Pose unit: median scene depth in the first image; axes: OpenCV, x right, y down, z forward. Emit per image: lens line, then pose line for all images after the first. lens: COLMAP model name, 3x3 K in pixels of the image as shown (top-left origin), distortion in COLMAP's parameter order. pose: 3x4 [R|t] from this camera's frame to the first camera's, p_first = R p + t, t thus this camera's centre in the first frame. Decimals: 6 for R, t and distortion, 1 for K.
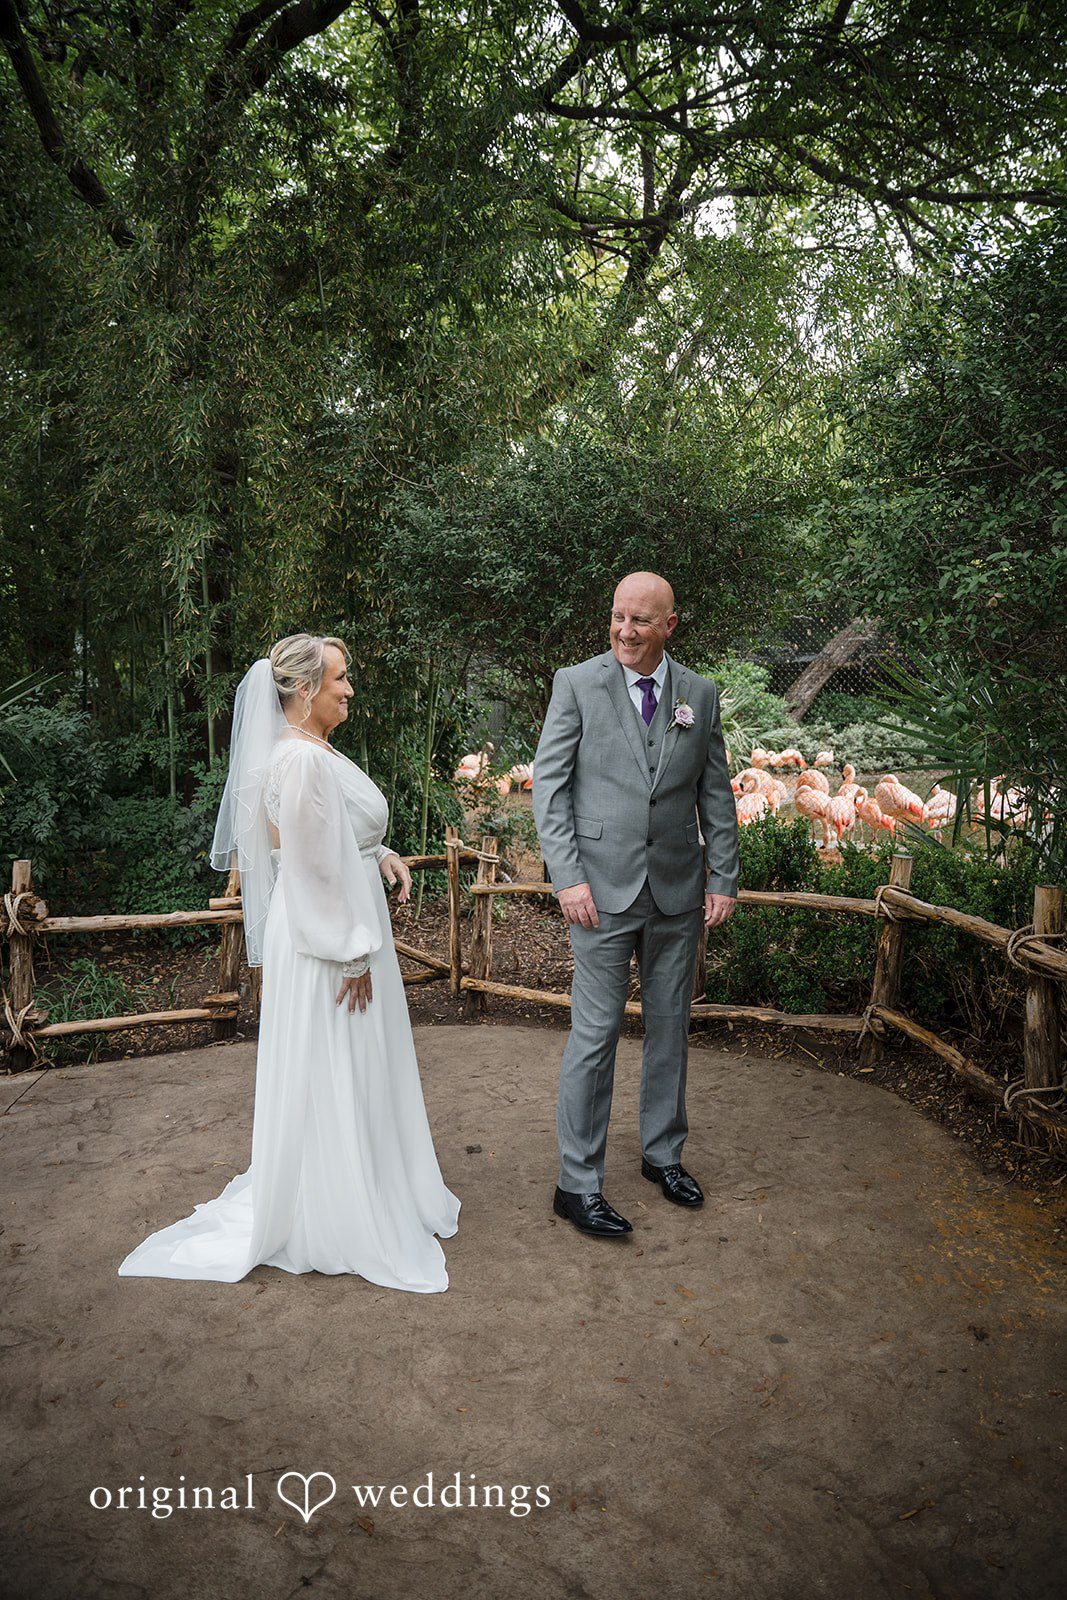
lens RADIAL K [[1228.9, 0, 533.5], [0, 1228.9, 800.0], [0, 0, 1]] dist [-0.177434, 0.159707]
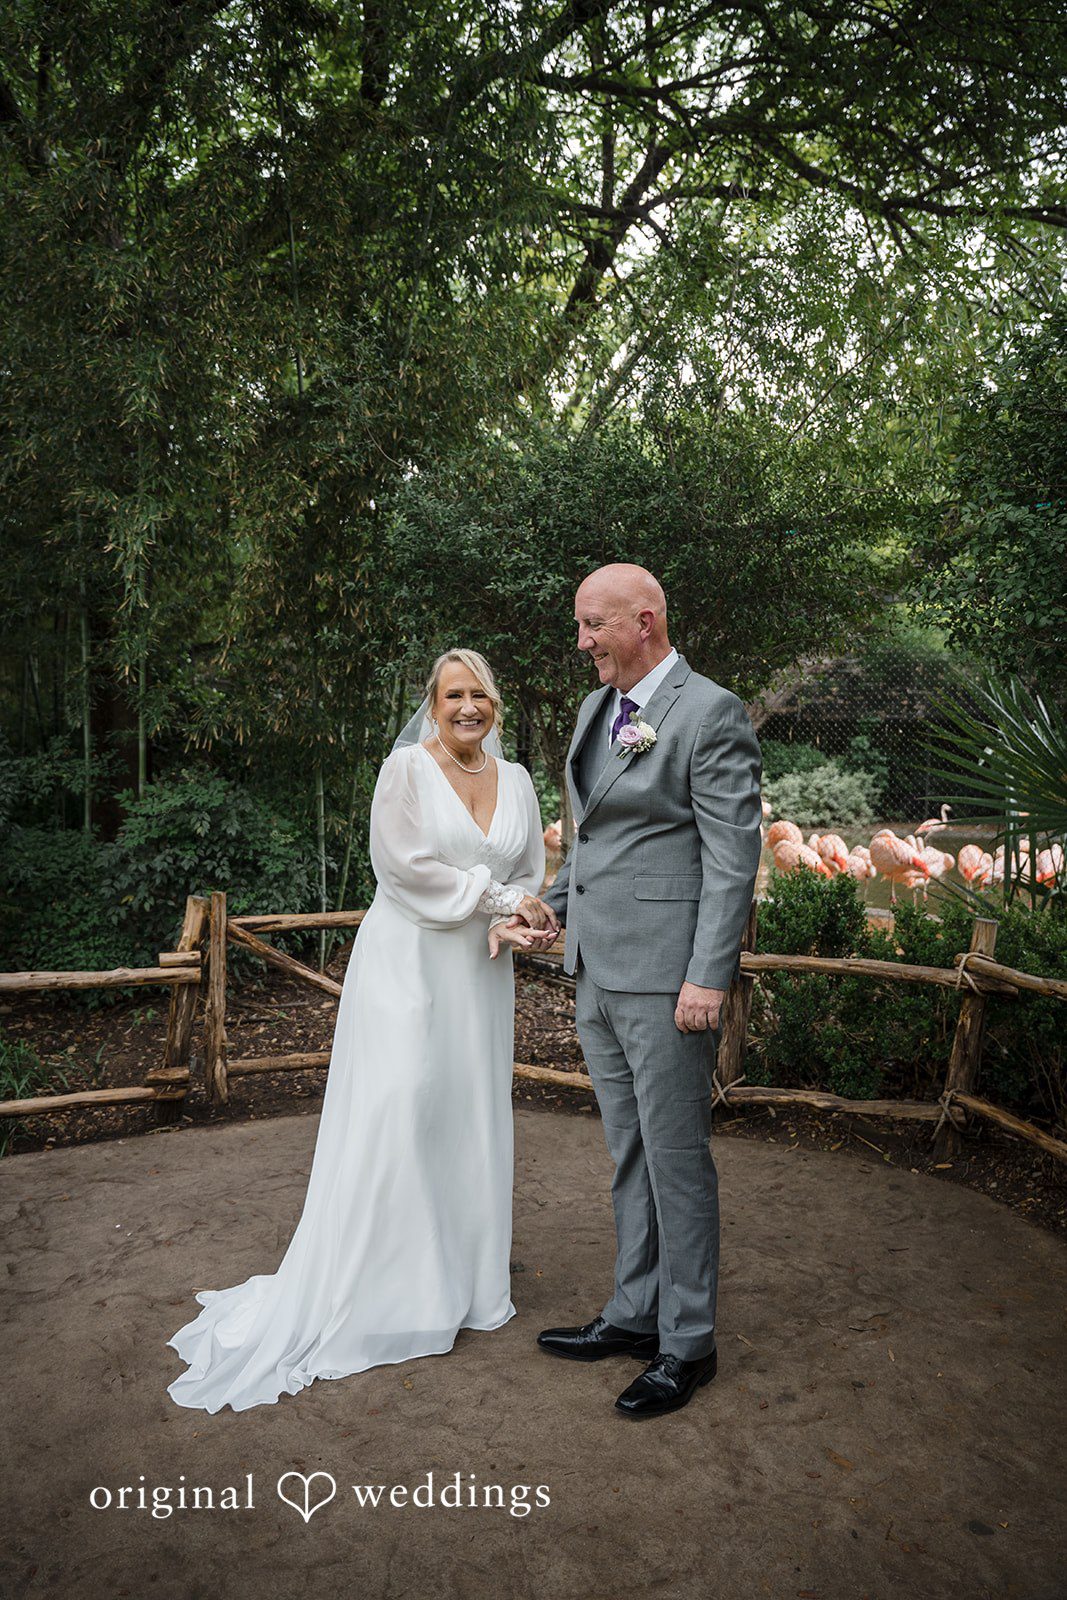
lens RADIAL K [[1301.5, 0, 533.5], [0, 1301.5, 800.0], [0, 0, 1]] dist [-0.155490, 0.189702]
pose [[0.993306, 0.031938, 0.111007, -0.115047], [-0.027732, 0.998845, -0.039225, 0.004408], [-0.112132, 0.035884, 0.993045, 0.101005]]
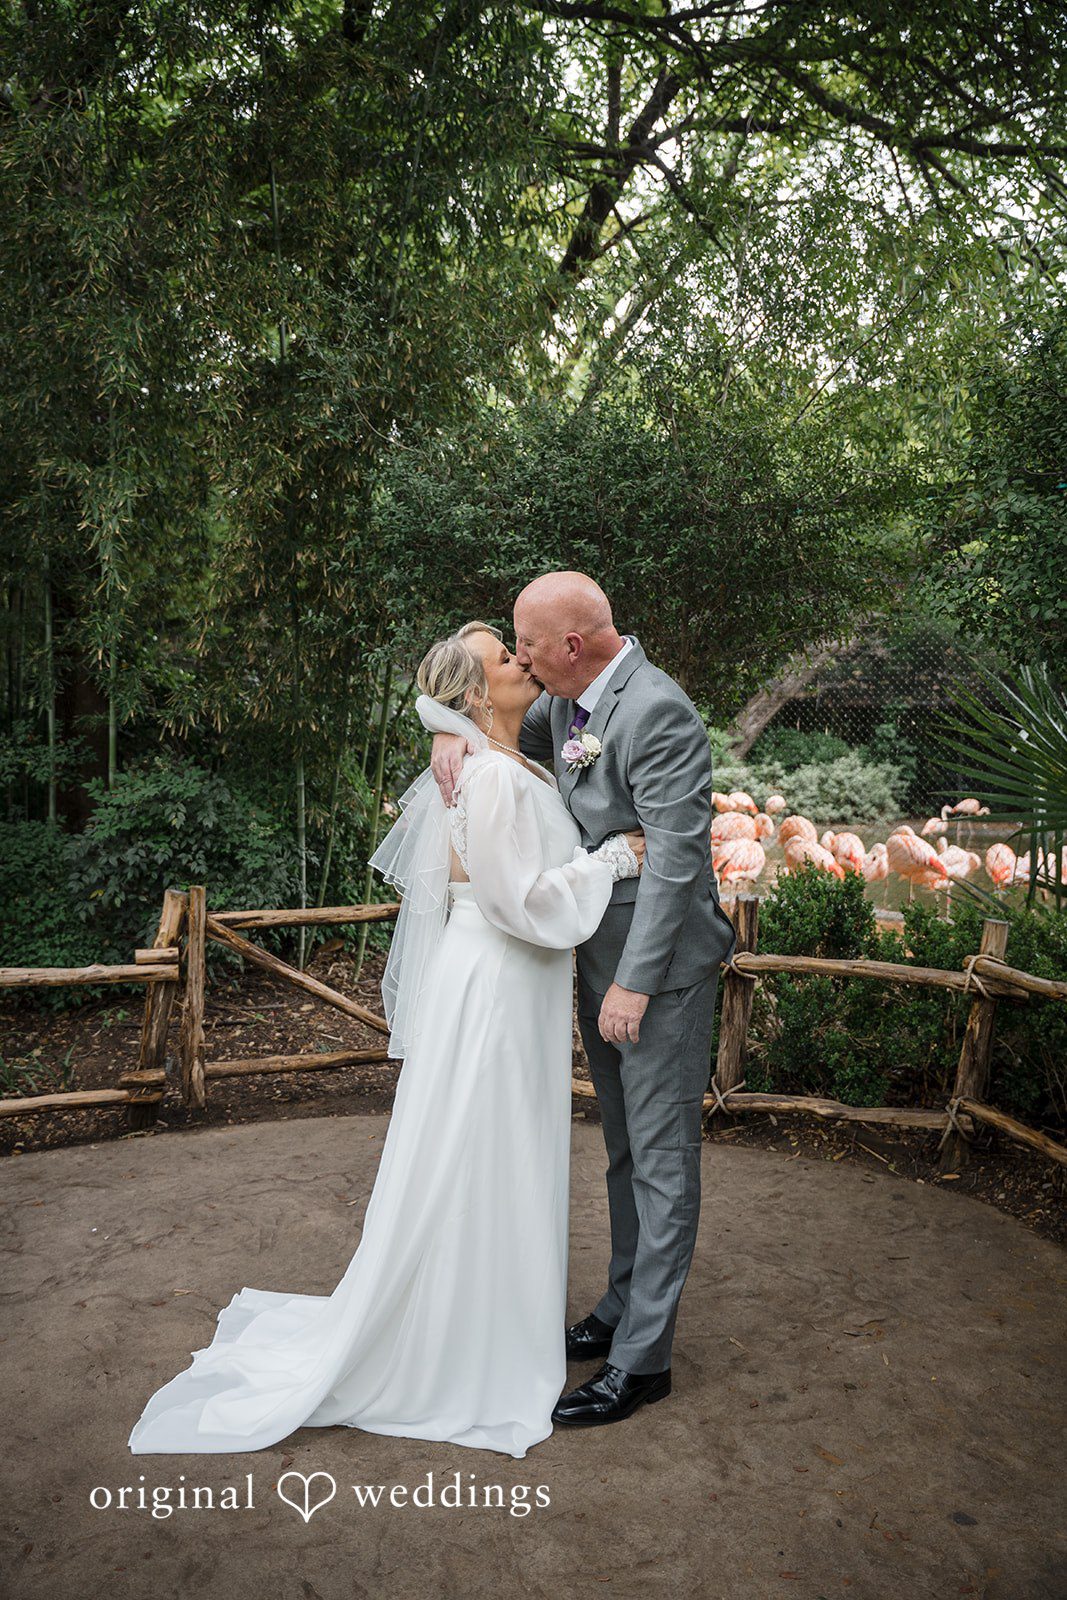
lens RADIAL K [[1459.1, 0, 528.8], [0, 1459.1, 800.7], [0, 0, 1]] dist [-0.116247, 0.215160]
pose [[0.992898, 0.038344, 0.112621, -0.122826], [-0.034877, 0.998860, -0.032592, 0.006117], [-0.113742, 0.028433, 0.993103, 0.030655]]
